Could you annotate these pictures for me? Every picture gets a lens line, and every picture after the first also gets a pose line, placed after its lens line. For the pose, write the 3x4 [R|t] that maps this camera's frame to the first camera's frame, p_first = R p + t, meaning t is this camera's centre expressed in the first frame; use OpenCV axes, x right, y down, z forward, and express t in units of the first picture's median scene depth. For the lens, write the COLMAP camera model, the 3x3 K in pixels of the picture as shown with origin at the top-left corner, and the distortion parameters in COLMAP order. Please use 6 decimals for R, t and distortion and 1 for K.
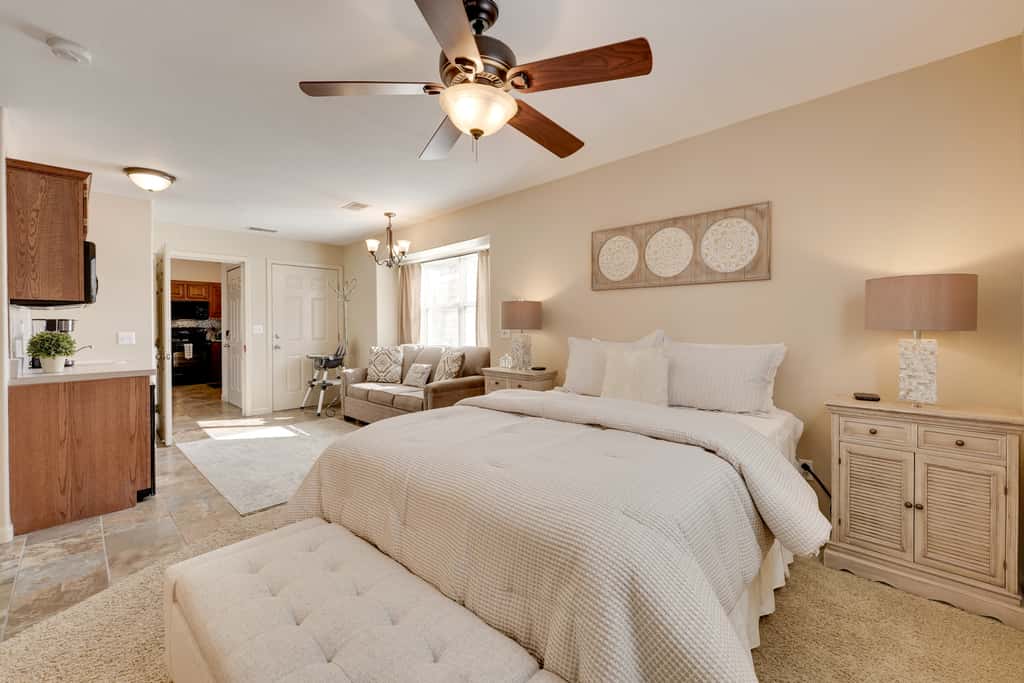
lens RADIAL K [[422.6, 0, 514.2], [0, 422.6, 329.8], [0, 0, 1]] dist [-0.000956, -0.000061]
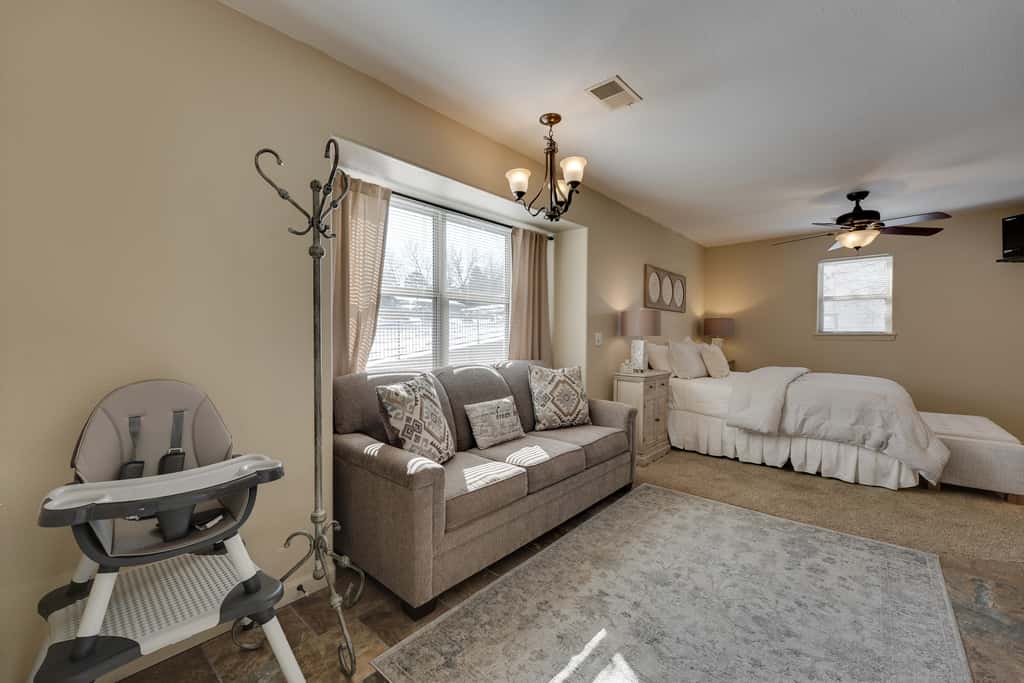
lens RADIAL K [[421.1, 0, 509.2], [0, 421.1, 337.2], [0, 0, 1]] dist [-0.001388, 0.000205]
pose [[-0.046961, -0.006014, 0.998879, -1.133936], [0.007254, 0.999953, 0.006362, -0.006698], [-0.998870, 0.007544, -0.046916, 1.489177]]
